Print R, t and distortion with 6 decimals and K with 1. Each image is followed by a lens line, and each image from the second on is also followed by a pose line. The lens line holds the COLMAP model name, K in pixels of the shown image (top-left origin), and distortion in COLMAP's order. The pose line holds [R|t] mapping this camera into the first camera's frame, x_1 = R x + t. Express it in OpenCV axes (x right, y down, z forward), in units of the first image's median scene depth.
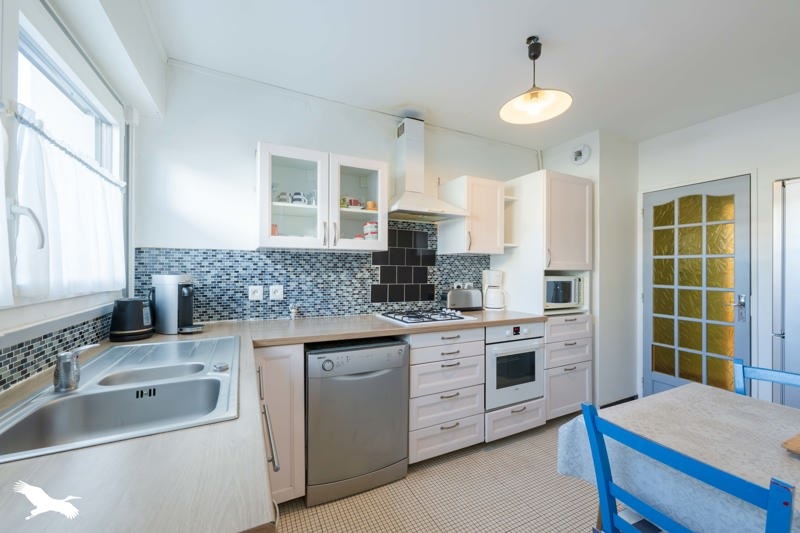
lens RADIAL K [[319.2, 0, 401.8], [0, 319.2, 268.9], [0, 0, 1]] dist [-0.007618, 0.000124]
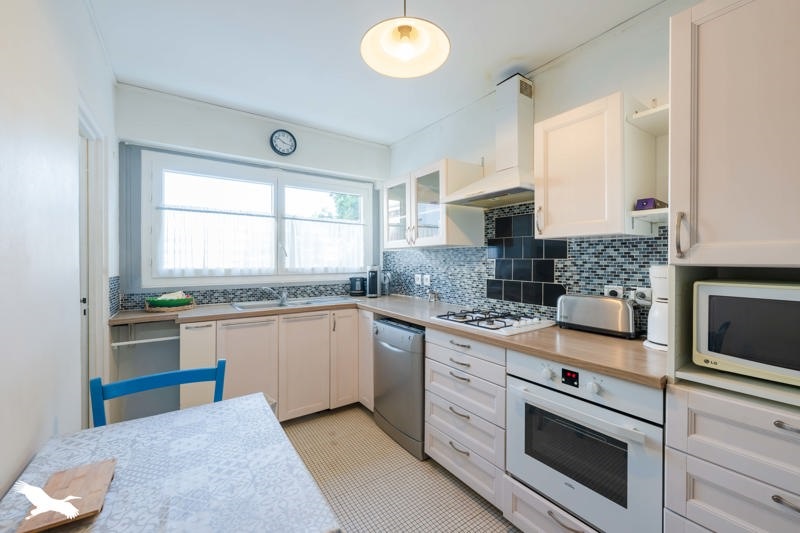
lens RADIAL K [[319.2, 0, 401.9], [0, 319.2, 263.6], [0, 0, 1]] dist [-0.007618, 0.000124]
pose [[0.151496, 0.003934, -0.988450, 0.836555], [0.002926, 0.999986, 0.004428, -0.001824], [0.988453, -0.003563, 0.151483, 0.628865]]
